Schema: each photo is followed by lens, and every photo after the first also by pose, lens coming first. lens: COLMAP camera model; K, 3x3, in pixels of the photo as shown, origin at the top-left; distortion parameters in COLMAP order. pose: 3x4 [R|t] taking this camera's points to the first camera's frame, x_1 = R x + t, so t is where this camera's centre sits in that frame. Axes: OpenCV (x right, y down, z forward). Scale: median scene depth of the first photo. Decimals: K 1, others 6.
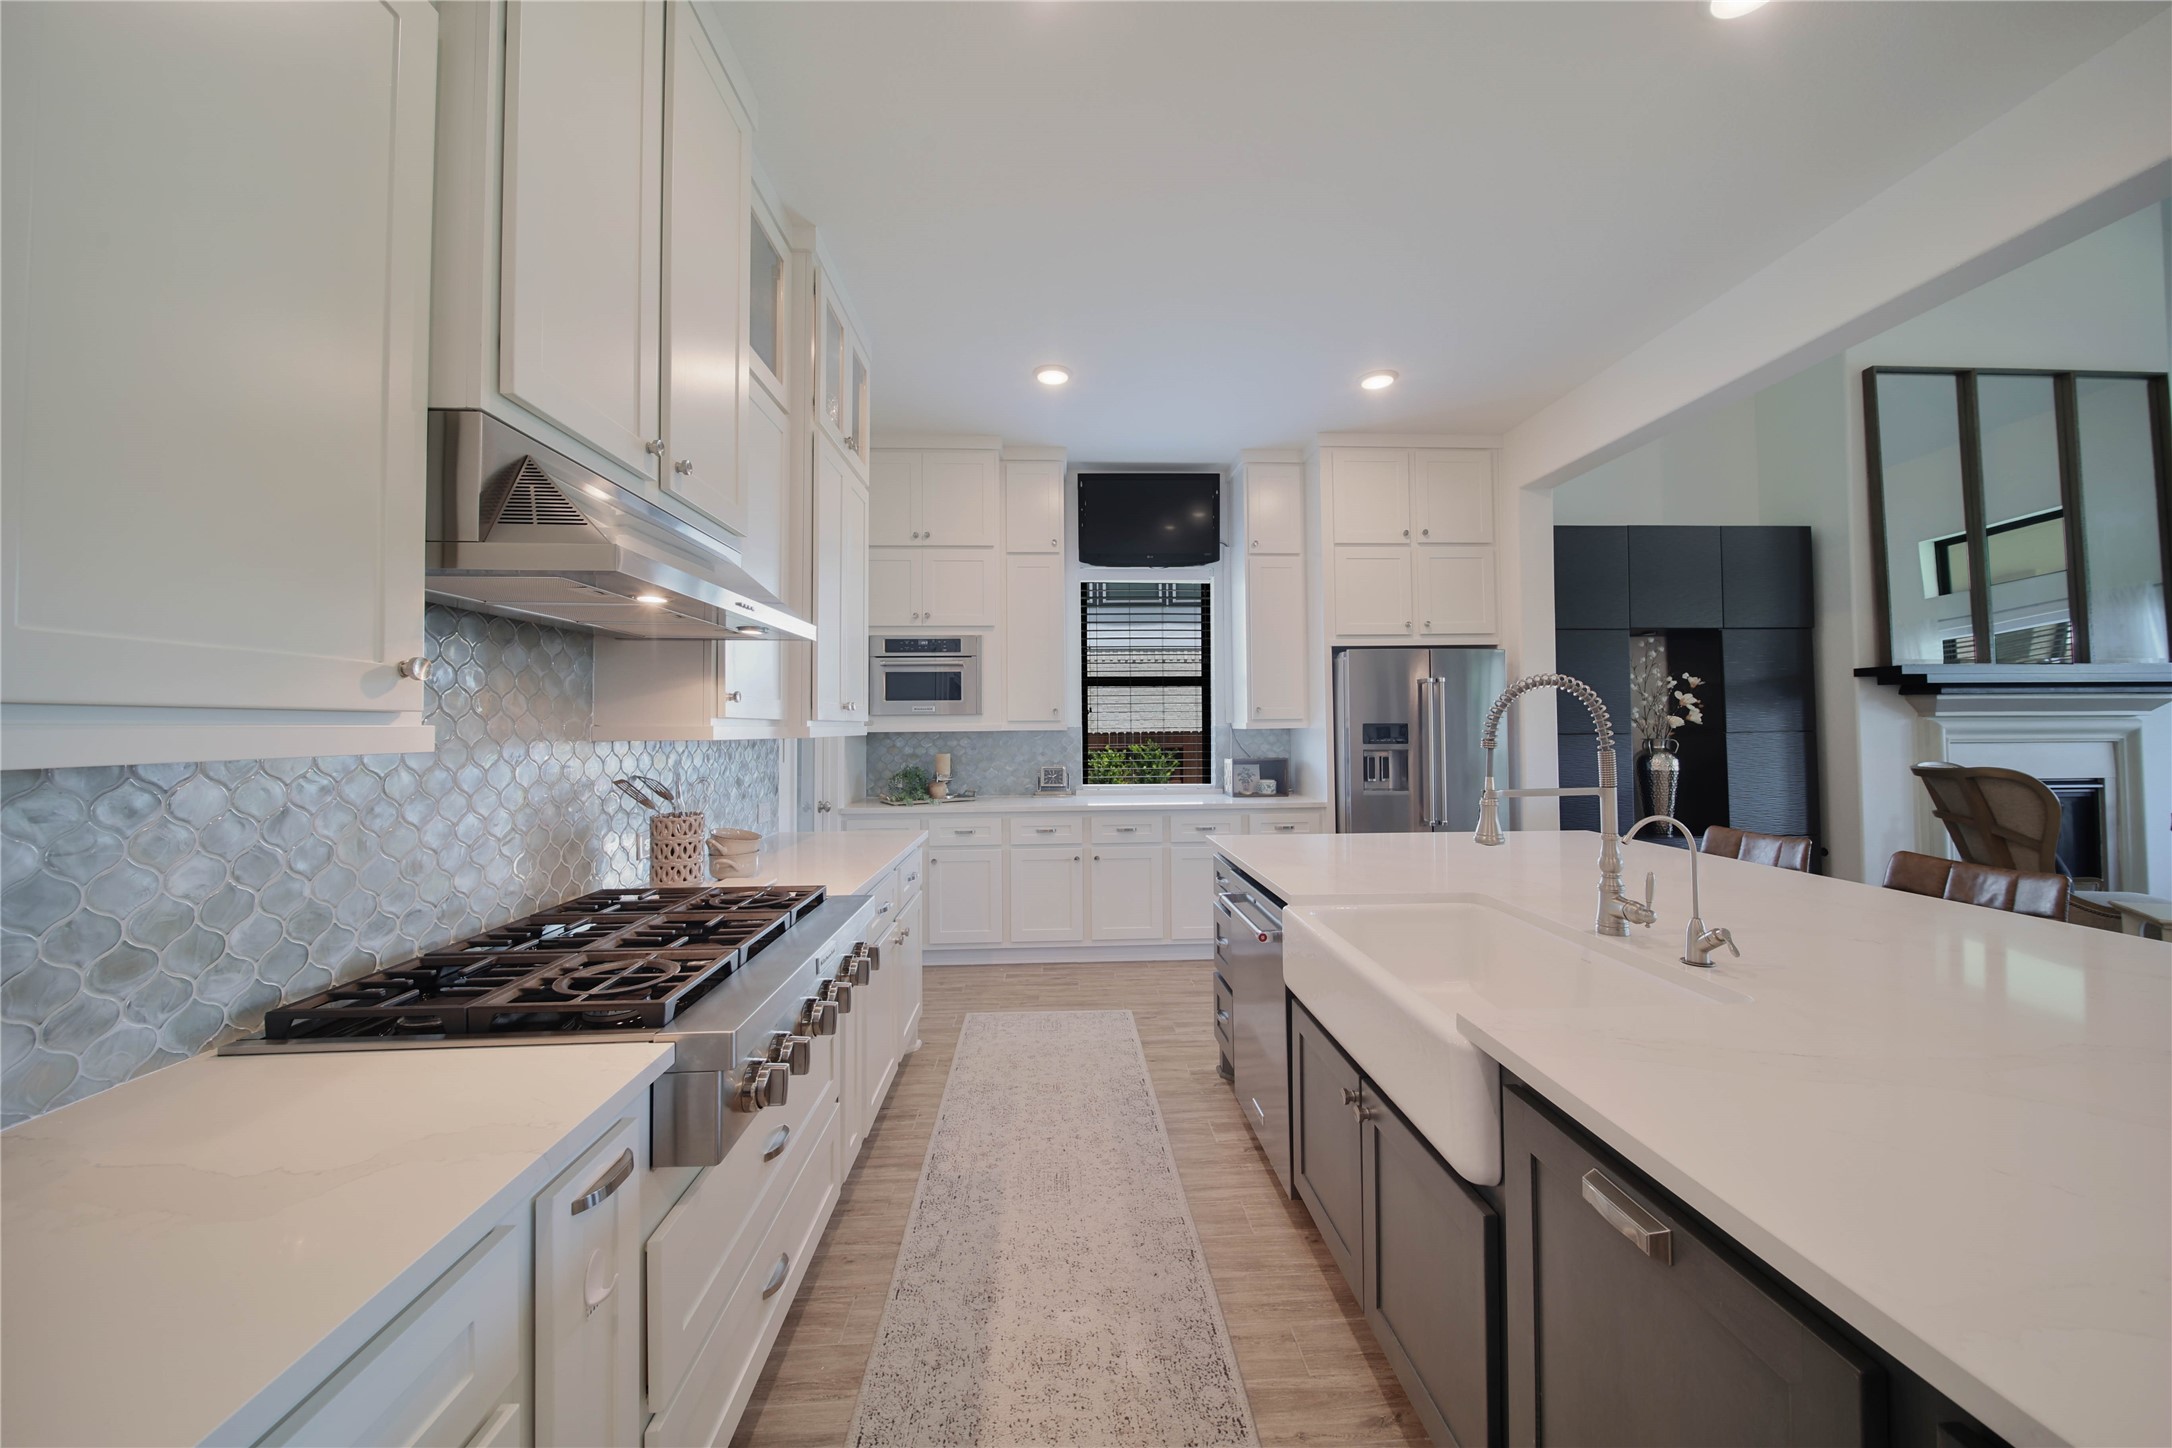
lens RADIAL K [[761.5, 0, 1090.8], [0, 761.5, 709.5], [0, 0, 1]] dist [-0.000108, -0.000767]
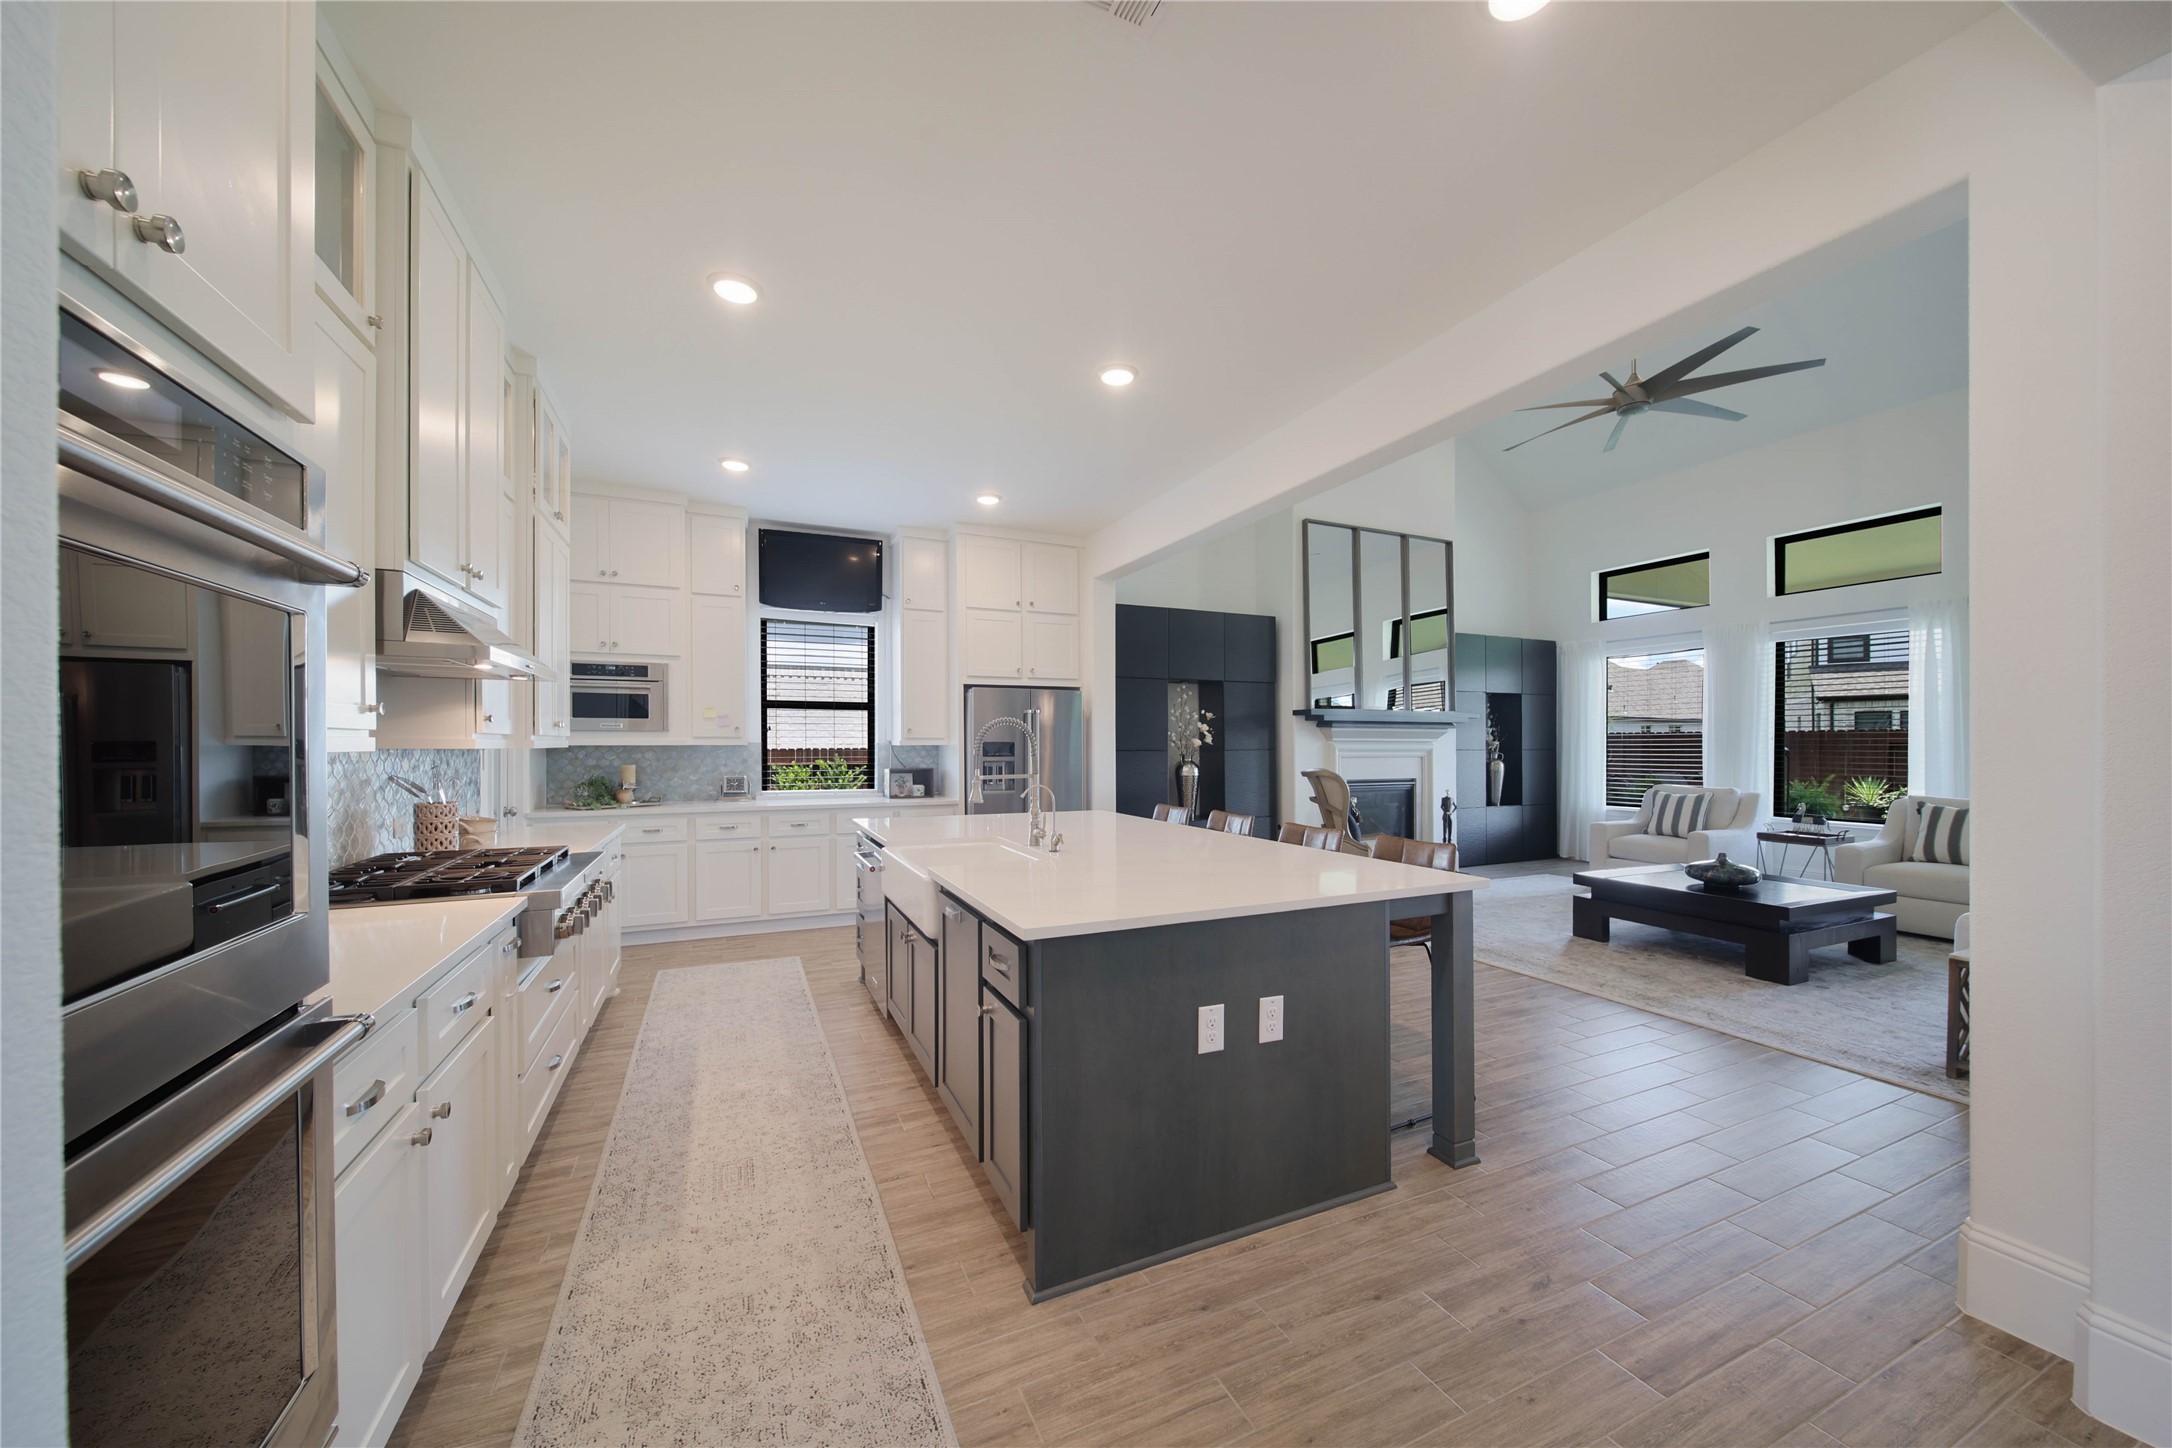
lens RADIAL K [[772.2, 0, 1088.8], [0, 772.2, 752.6], [0, 0, 1]] dist [-0.000463, 0.000038]
pose [[0.928672, 0.004002, 0.370881, 0.017128], [-0.016336, 0.999413, 0.030121, -0.006503], [-0.370543, -0.034031, 0.928192, -0.337393]]
